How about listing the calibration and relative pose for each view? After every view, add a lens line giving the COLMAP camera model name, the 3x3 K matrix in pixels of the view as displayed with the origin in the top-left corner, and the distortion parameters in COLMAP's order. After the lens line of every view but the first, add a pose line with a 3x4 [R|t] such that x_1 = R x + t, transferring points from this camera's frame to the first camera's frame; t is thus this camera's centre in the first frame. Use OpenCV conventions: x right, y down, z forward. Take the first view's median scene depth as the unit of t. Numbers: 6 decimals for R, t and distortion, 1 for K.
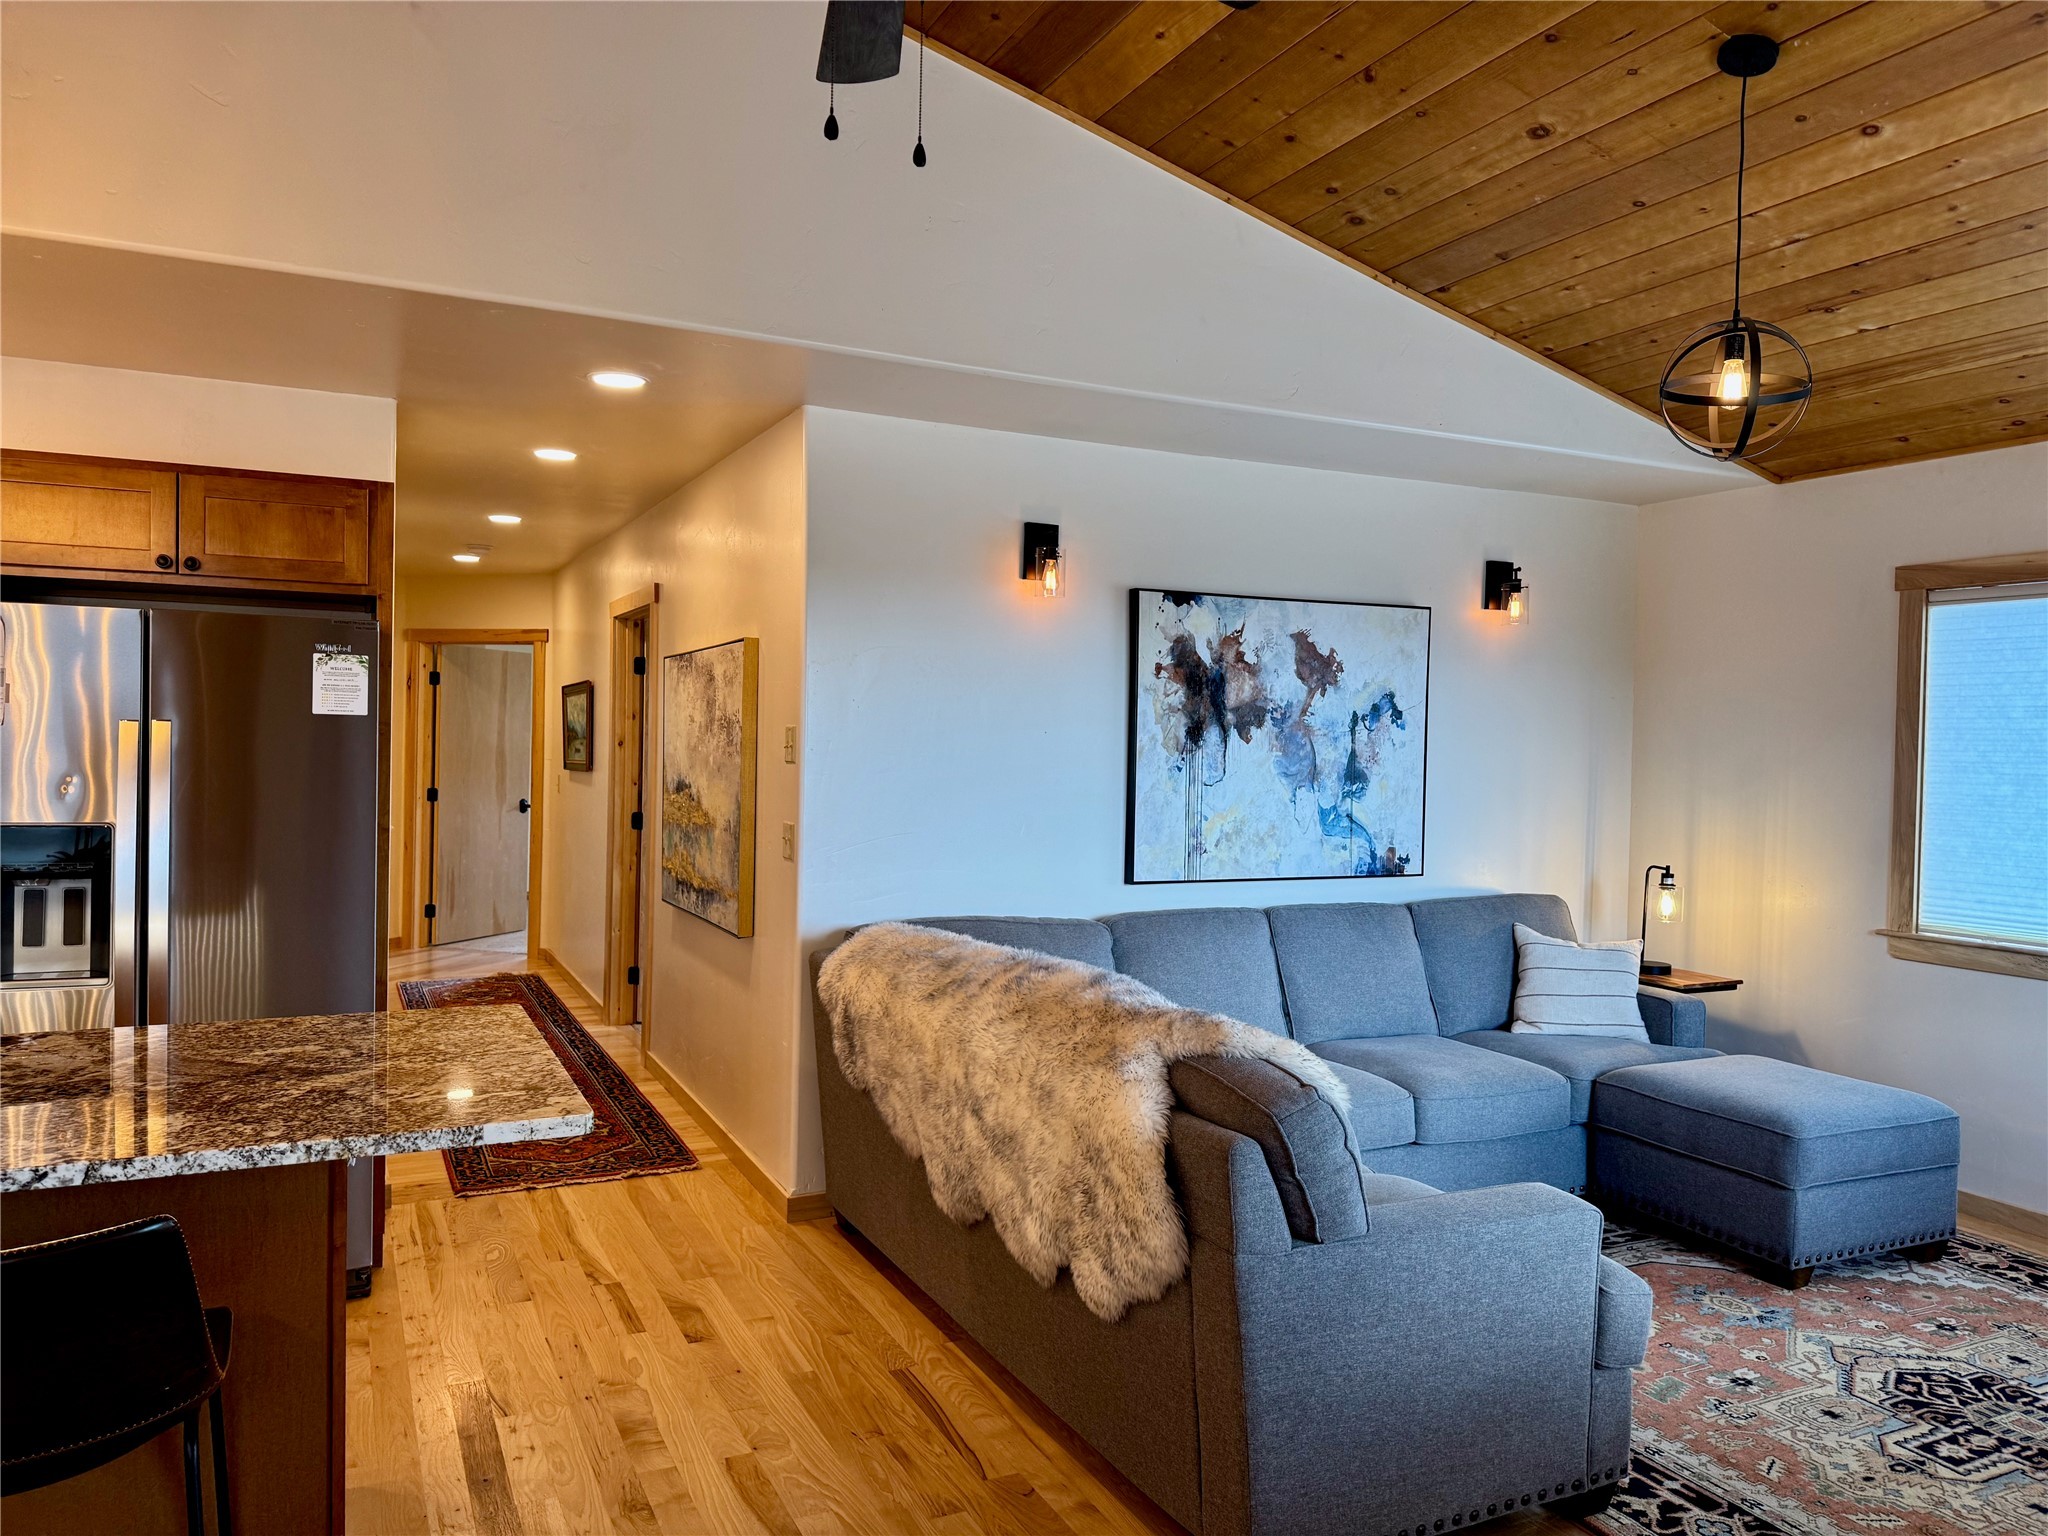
lens RADIAL K [[1457.3, 0, 1023.7], [0, 1457.3, 769.1], [0, 0, 1]] dist [-0.002576, 0.000067]
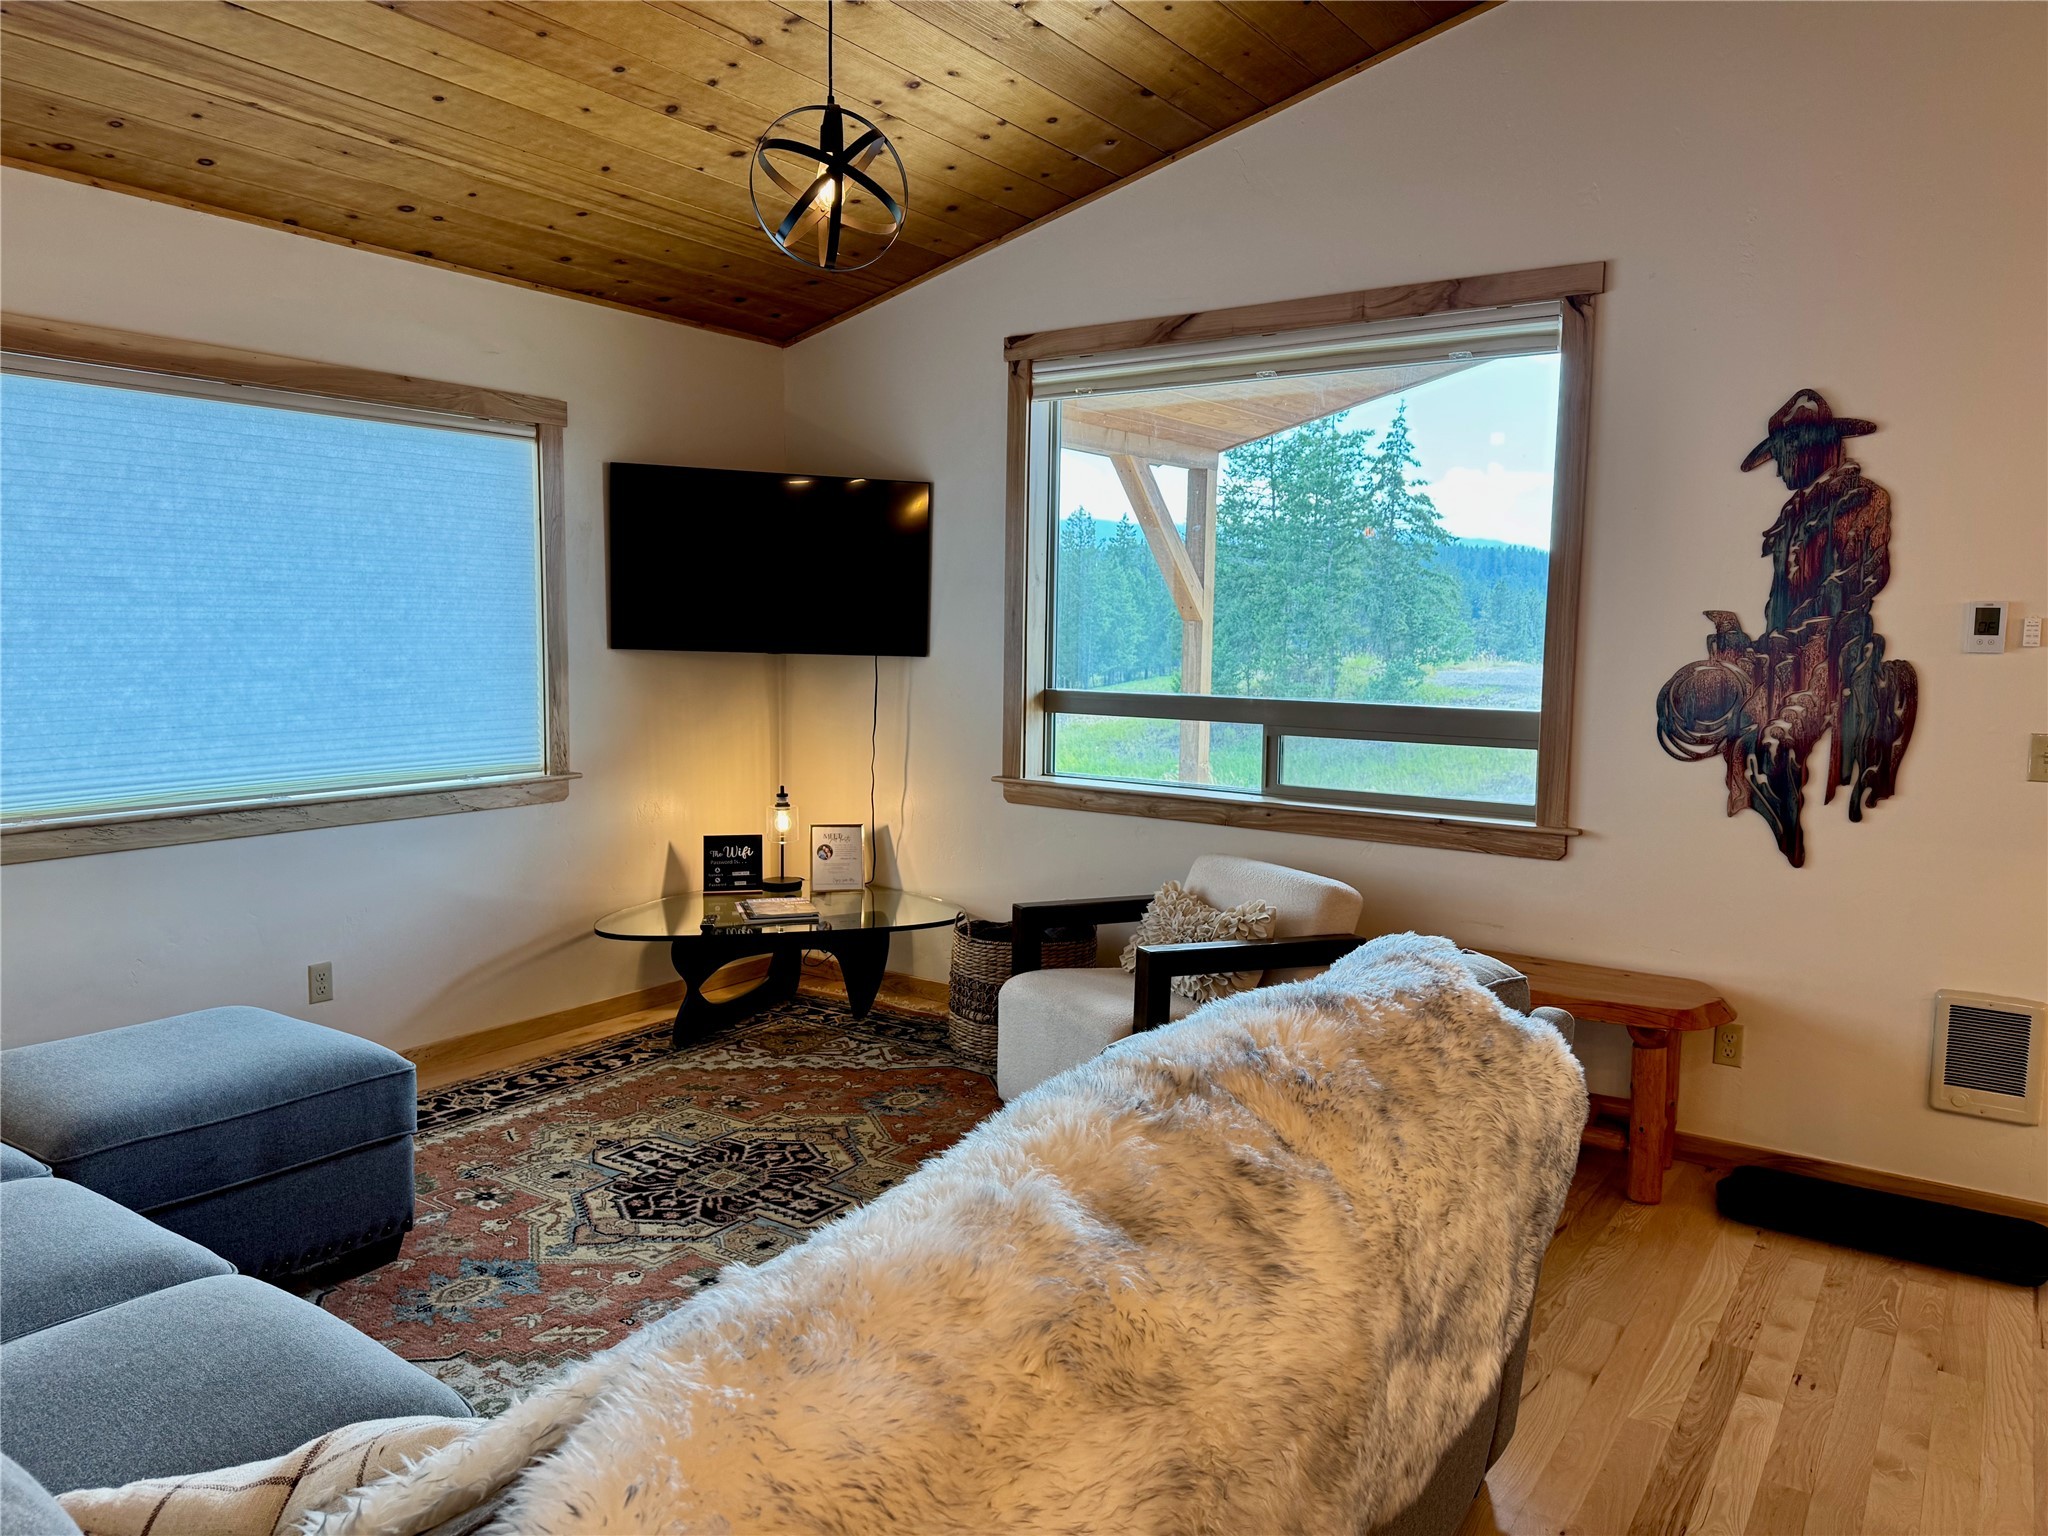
lens RADIAL K [[1457.3, 0, 988.2], [0, 1457.3, 762.8], [0, 0, 1]] dist [-0.002576, 0.000067]
pose [[-0.493165, -0.109598, 0.863004, -0.324243], [-0.001637, 0.992147, 0.125063, -0.013525], [-0.869934, 0.060264, -0.489472, 1.219851]]
